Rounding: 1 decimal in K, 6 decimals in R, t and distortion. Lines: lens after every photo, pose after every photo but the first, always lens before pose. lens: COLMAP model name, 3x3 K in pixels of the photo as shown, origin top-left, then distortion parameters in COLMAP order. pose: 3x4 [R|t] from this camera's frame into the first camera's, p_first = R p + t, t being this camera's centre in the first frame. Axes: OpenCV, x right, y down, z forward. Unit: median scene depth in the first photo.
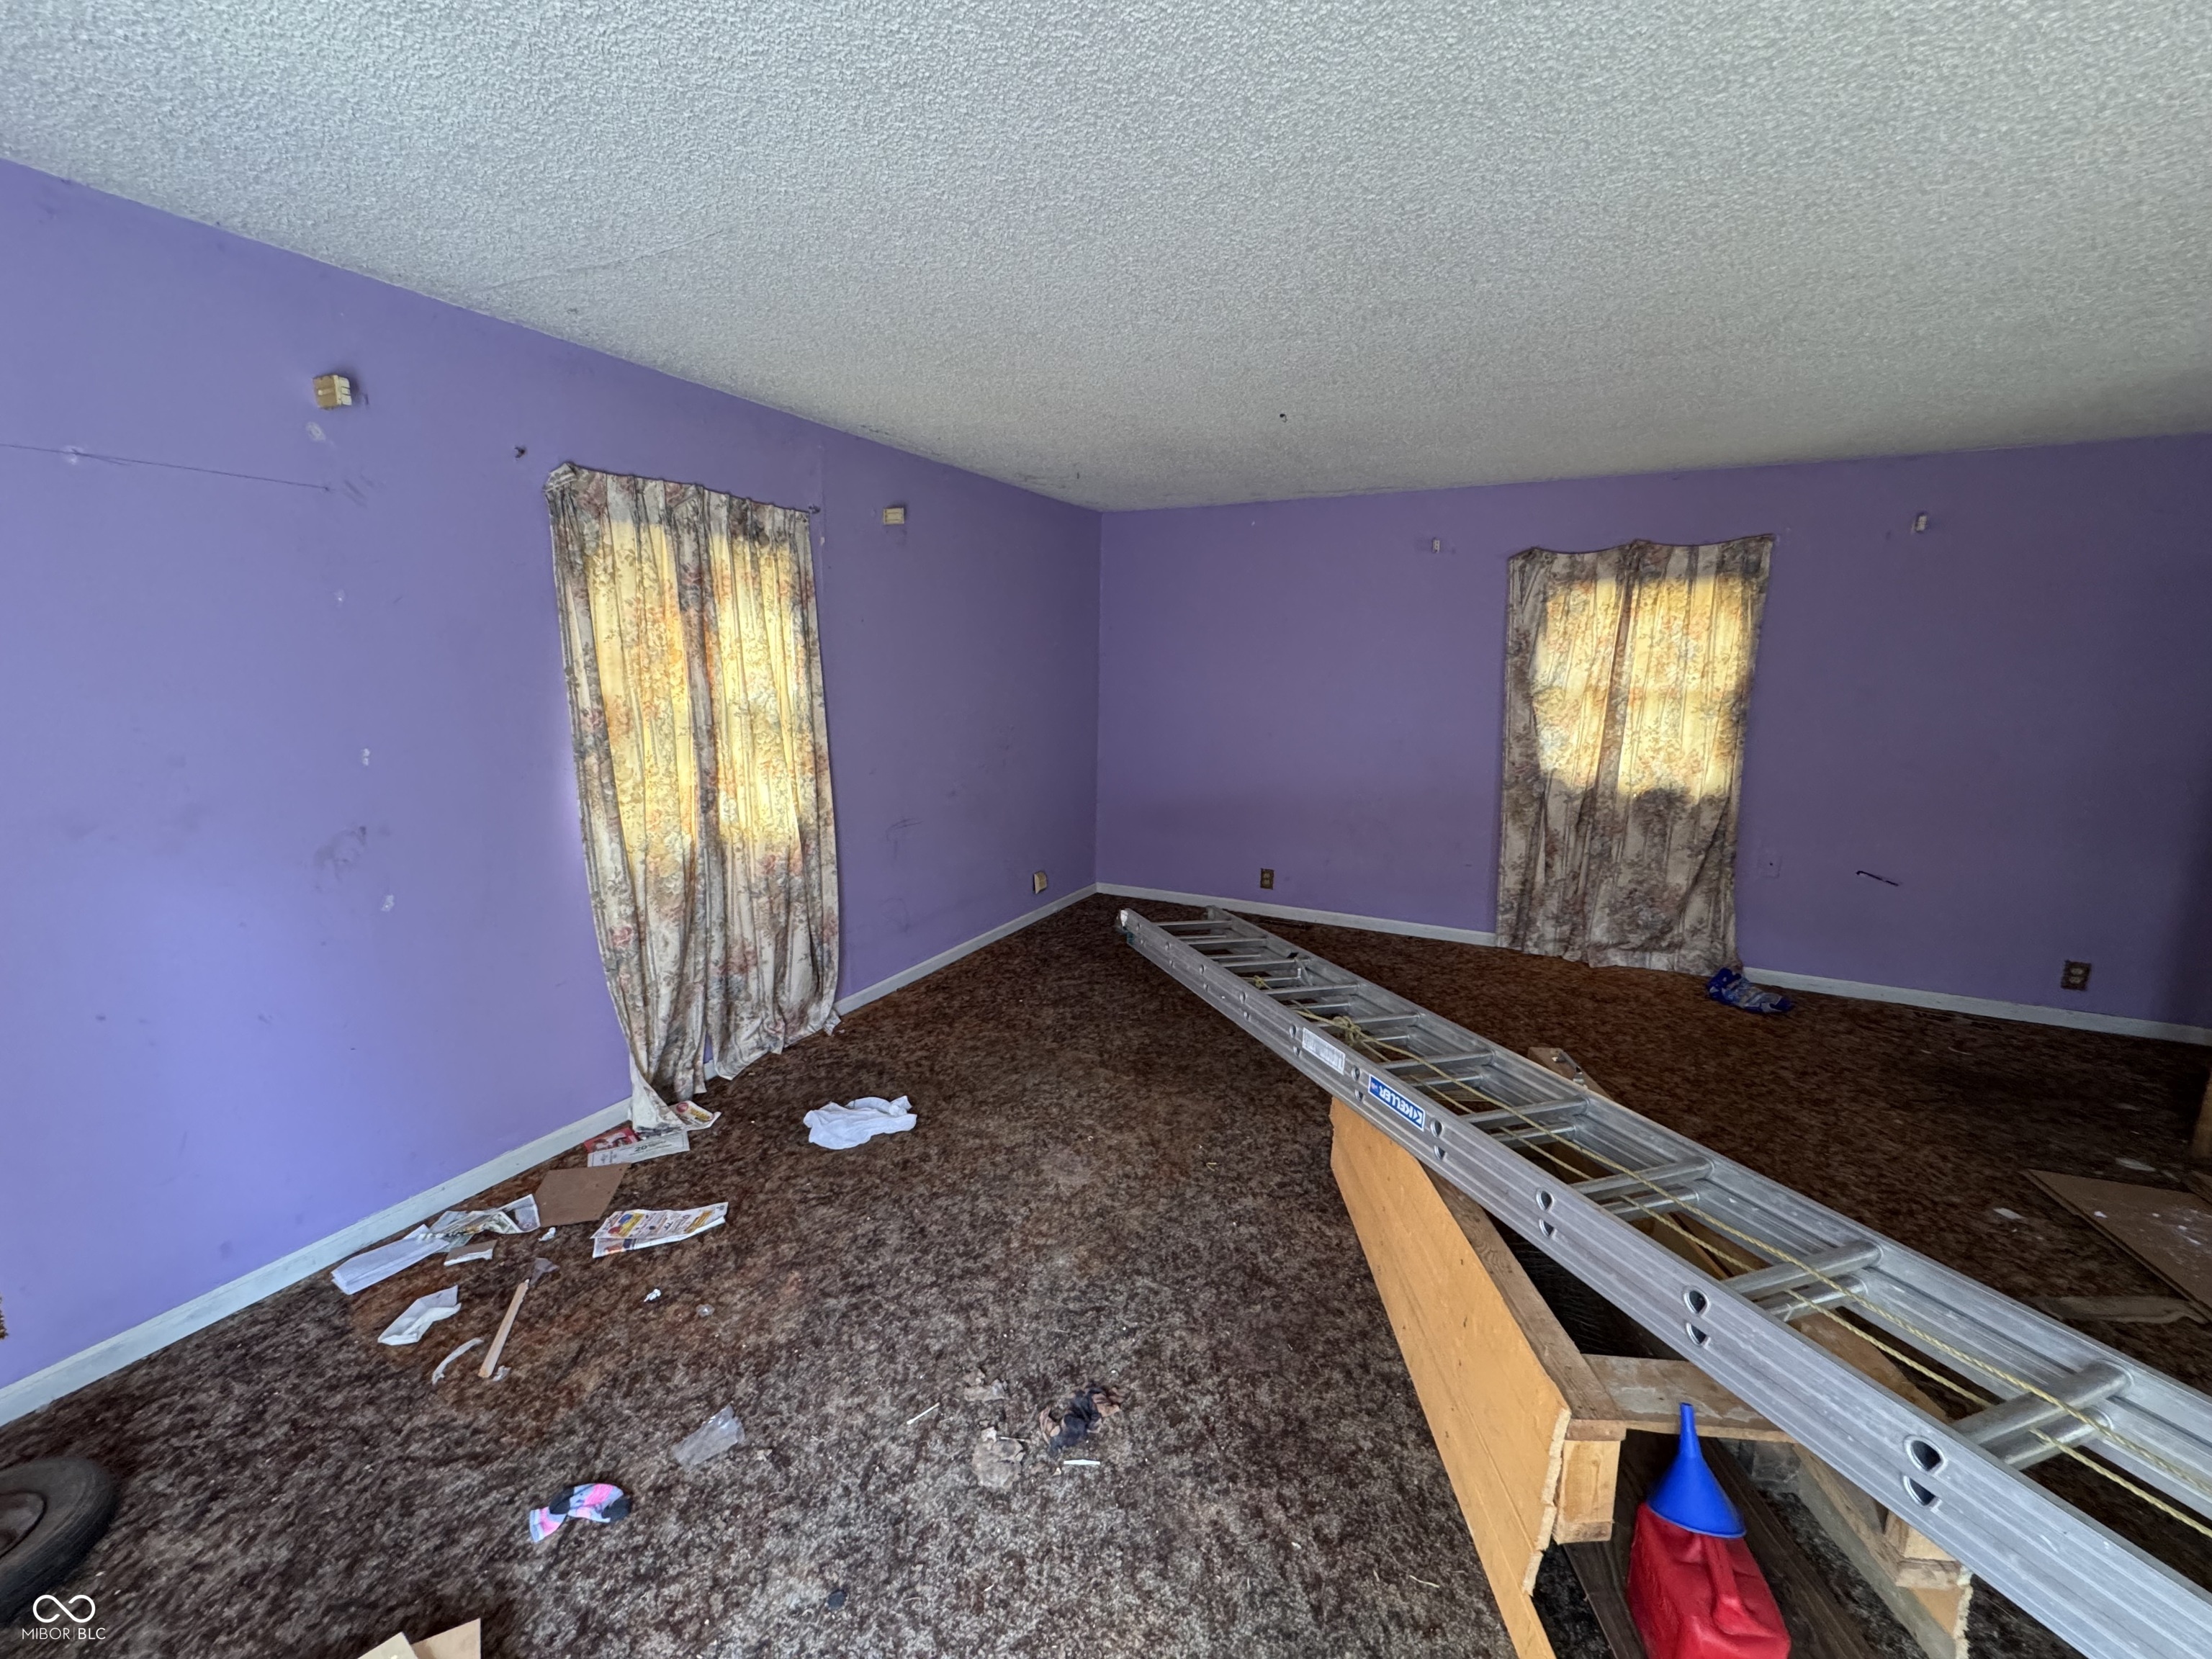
lens RADIAL K [[880.5, 0, 1110.9], [0, 880.5, 828.2], [0, 0, 1]] dist [-0.002754, -0.000476]
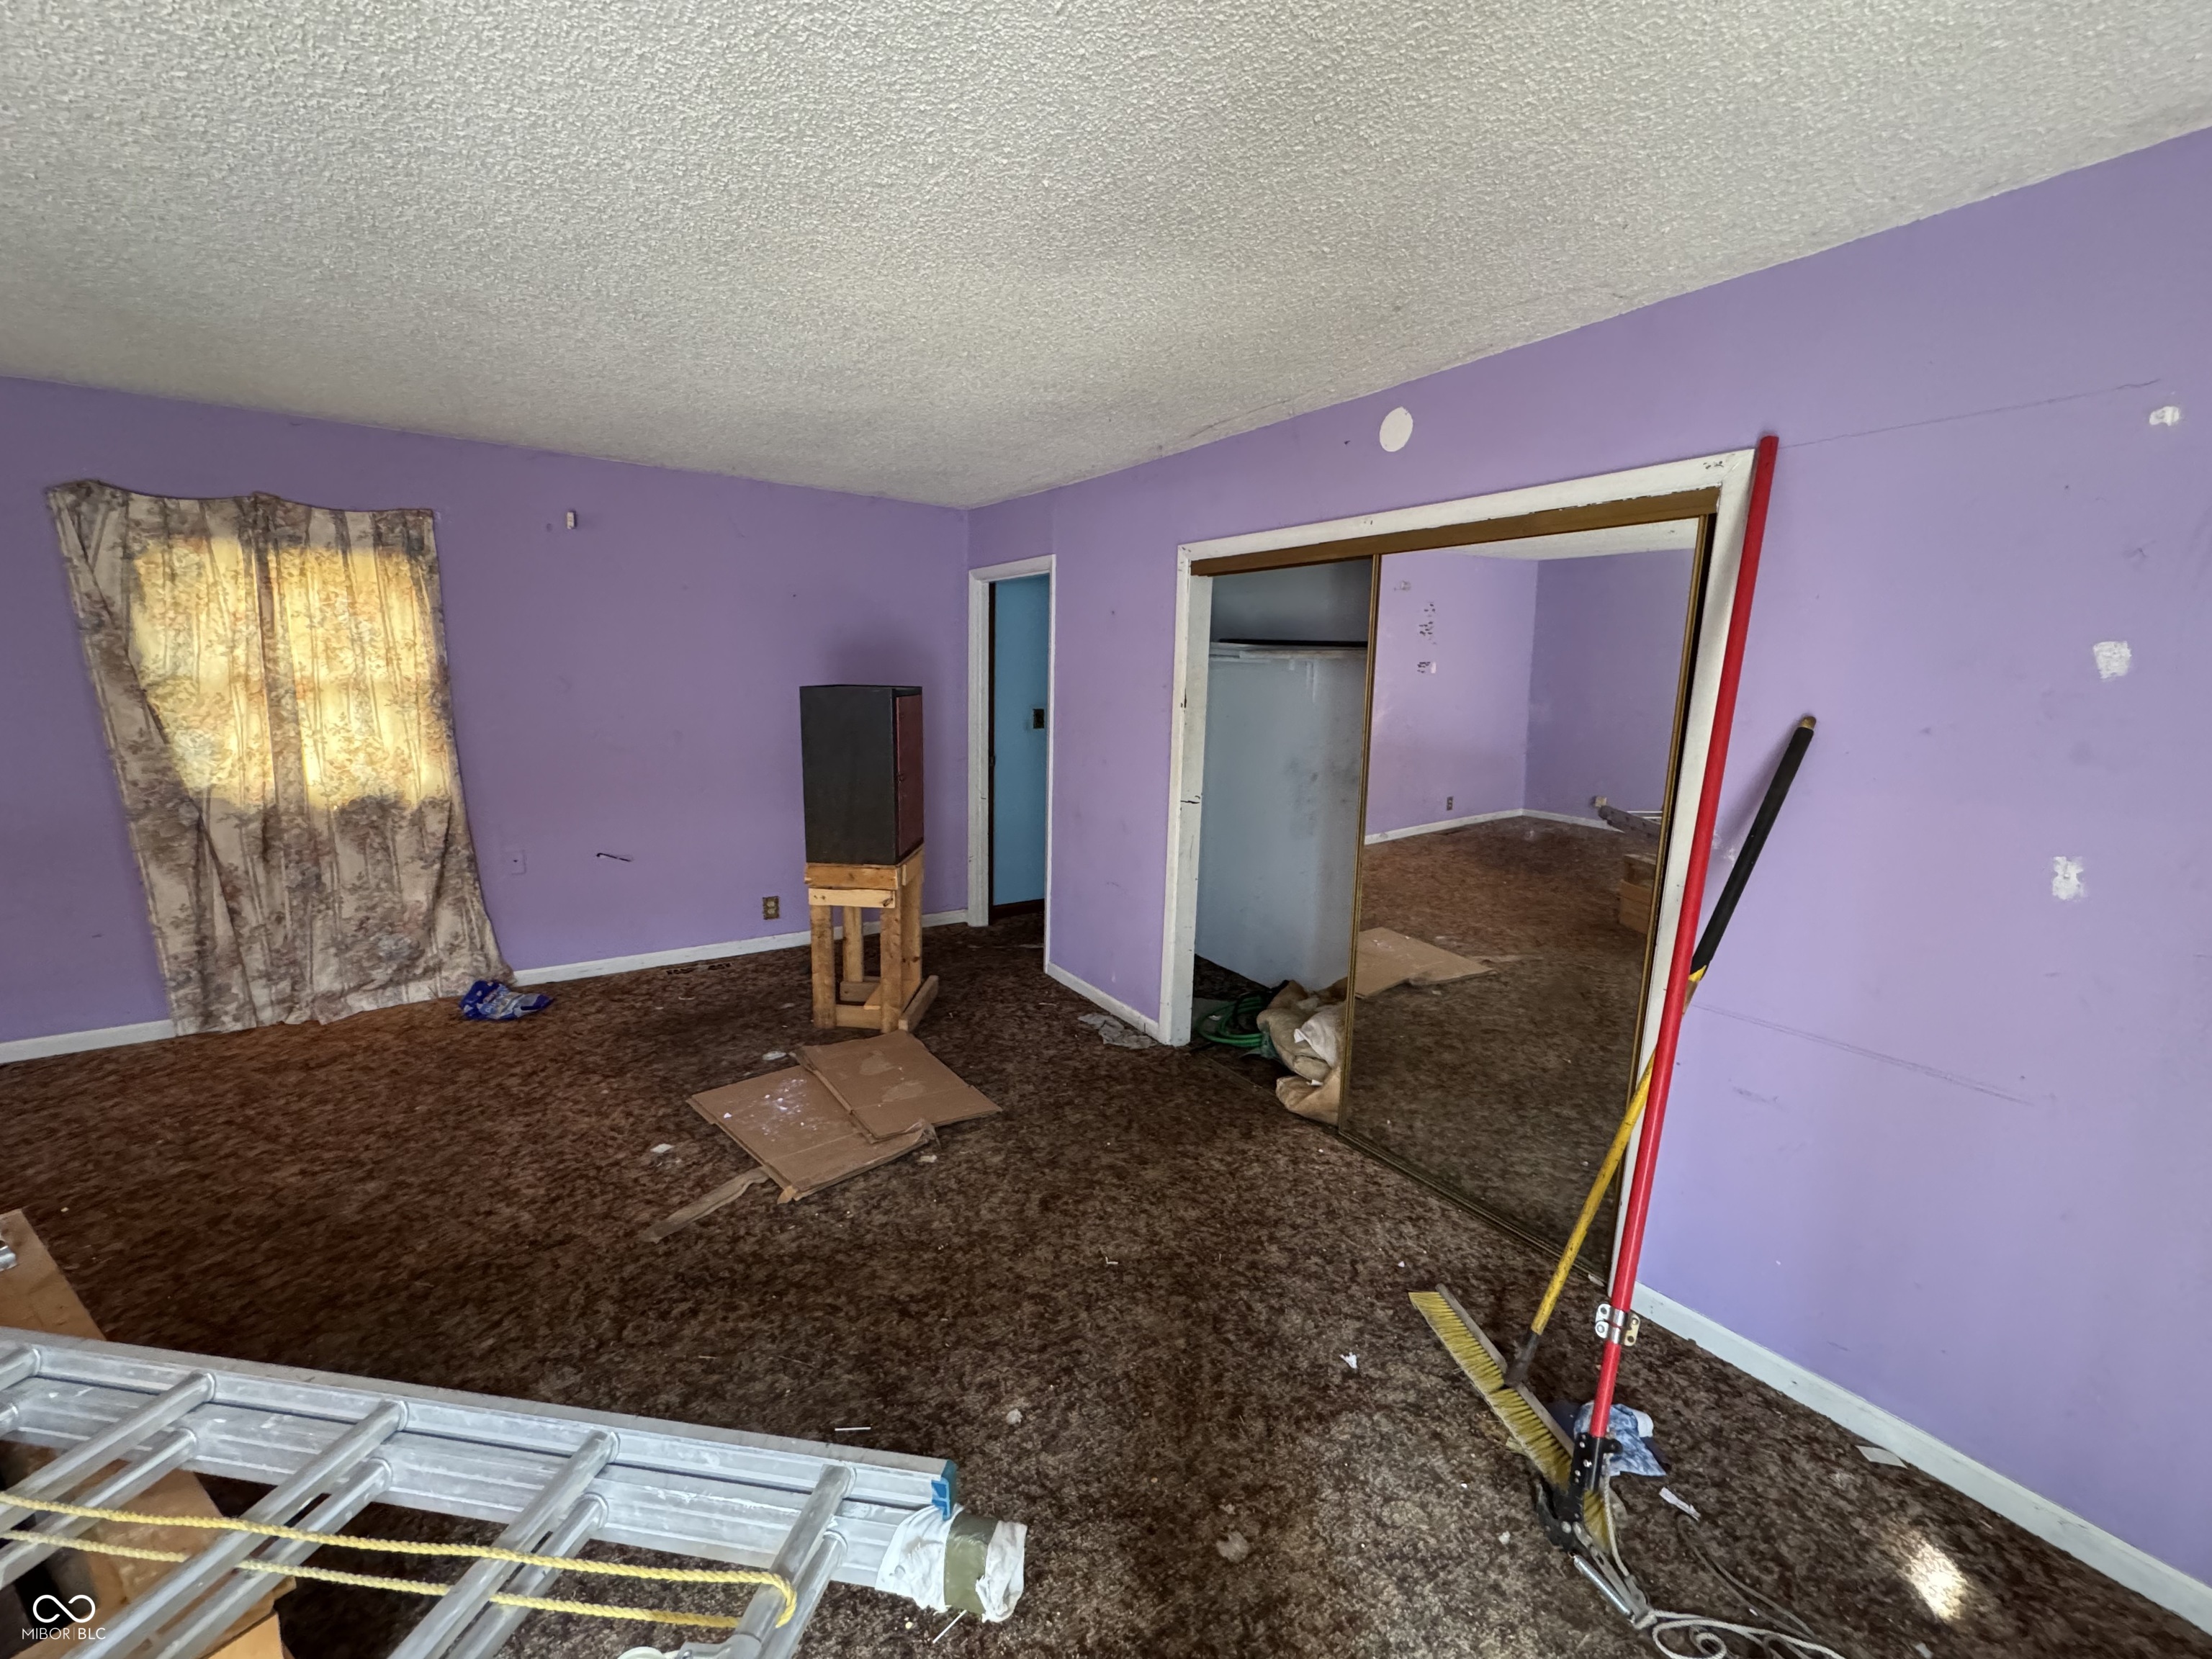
lens RADIAL K [[880.5, 0, 1107.1], [0, 880.5, 831.2], [0, 0, 1]] dist [-0.002754, -0.000476]
pose [[0.483387, -0.147160, 0.862949, 0.231425], [0.145833, 0.985531, 0.086374, 0.019377], [-0.863174, 0.084094, 0.497854, -0.037813]]
